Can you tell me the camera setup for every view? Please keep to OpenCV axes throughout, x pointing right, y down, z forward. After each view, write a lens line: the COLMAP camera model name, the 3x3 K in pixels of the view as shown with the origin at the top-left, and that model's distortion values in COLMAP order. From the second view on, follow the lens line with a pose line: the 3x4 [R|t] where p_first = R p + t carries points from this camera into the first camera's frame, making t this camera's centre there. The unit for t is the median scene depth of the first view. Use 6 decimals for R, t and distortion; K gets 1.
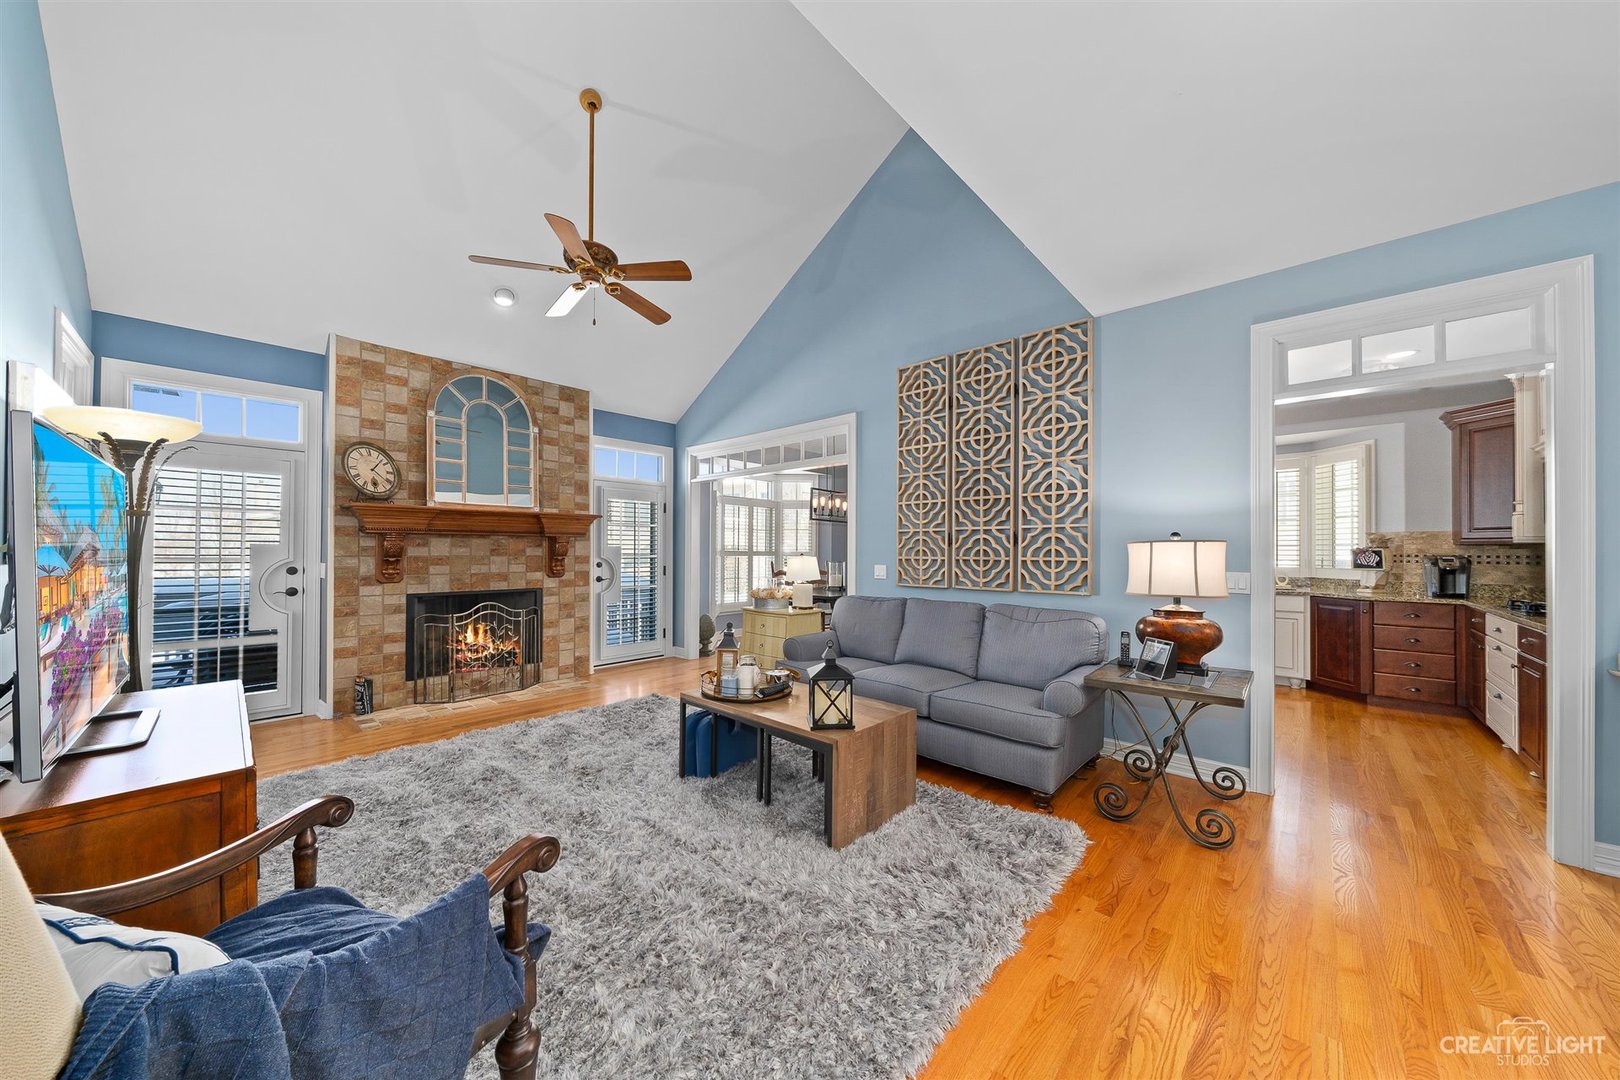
lens RADIAL K [[551.8, 0, 807.2], [0, 551.8, 544.7], [0, 0, 1]] dist [-0.000310, -0.000026]
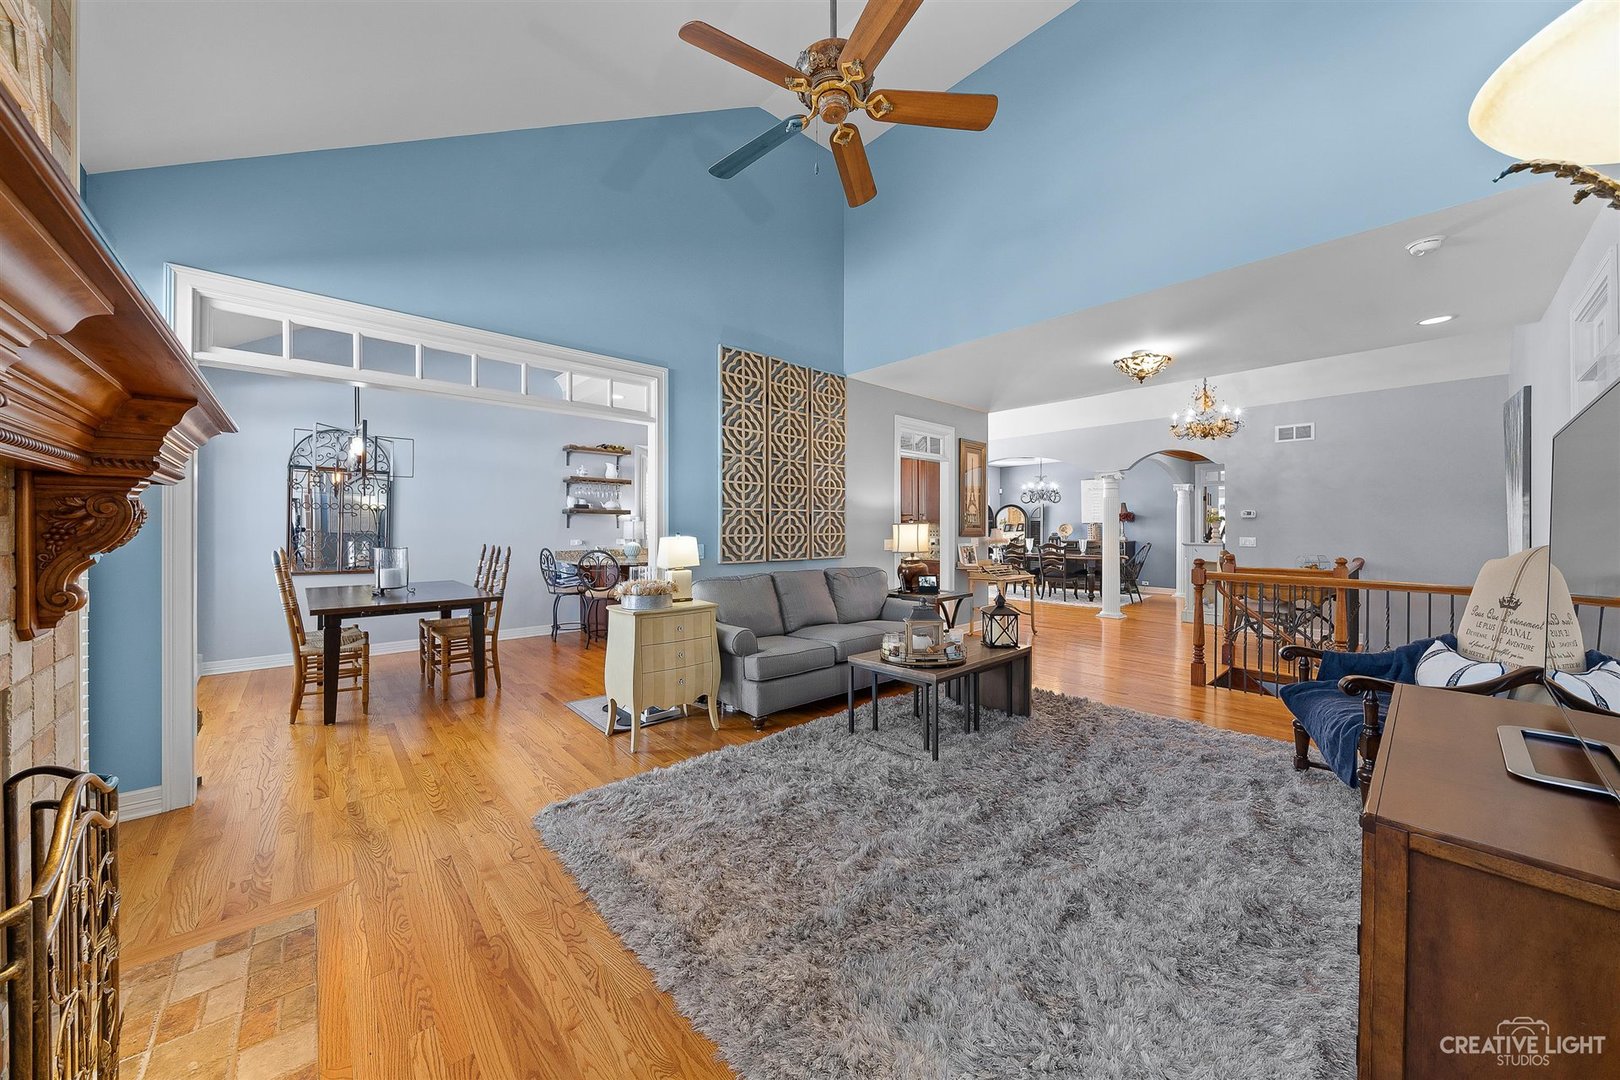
lens RADIAL K [[551.8, 0, 805.3], [0, 551.8, 533.6], [0, 0, 1]] dist [-0.000310, -0.000026]
pose [[0.103563, -0.008820, 0.994584, -2.266663], [-0.006990, 0.999930, 0.009596, 0.024528], [-0.994598, -0.007946, 0.103494, 2.100109]]
